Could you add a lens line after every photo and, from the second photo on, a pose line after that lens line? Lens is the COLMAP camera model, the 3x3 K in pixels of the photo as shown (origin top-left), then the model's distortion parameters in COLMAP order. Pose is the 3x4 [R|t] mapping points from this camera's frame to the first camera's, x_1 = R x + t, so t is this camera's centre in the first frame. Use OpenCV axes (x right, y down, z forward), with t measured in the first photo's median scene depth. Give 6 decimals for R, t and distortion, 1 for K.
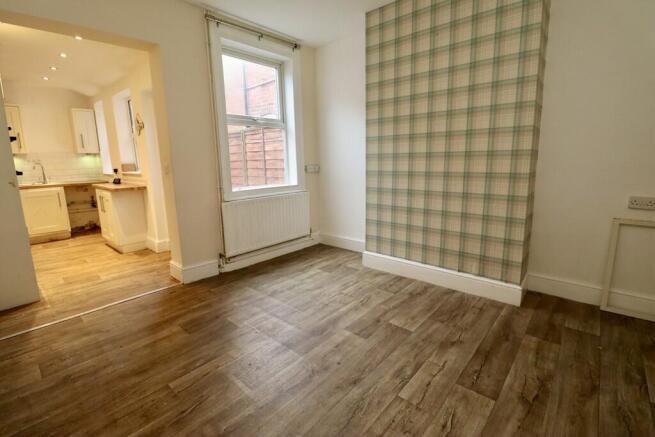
lens RADIAL K [[304.6, 0, 329.4], [0, 304.6, 207.5], [0, 0, 1]] dist [-0.002430, -0.000424]
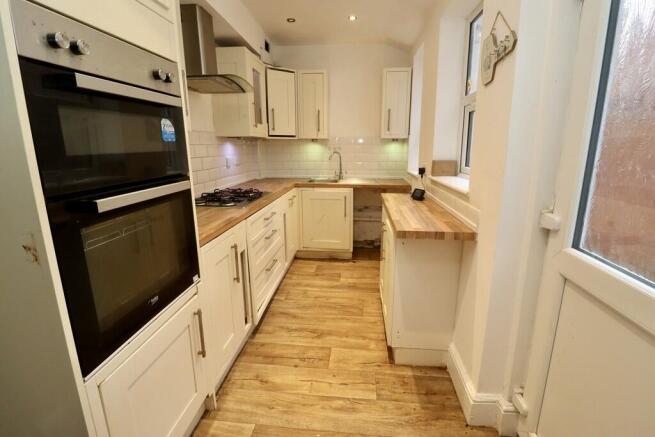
lens RADIAL K [[304.6, 0, 329.4], [0, 304.6, 207.5], [0, 0, 1]] dist [-0.002430, -0.000424]
pose [[0.589889, 0.184075, -0.786223, -0.357488], [-0.150749, 0.981657, 0.116727, -0.095642], [0.793288, 0.049666, 0.606818, 0.538148]]
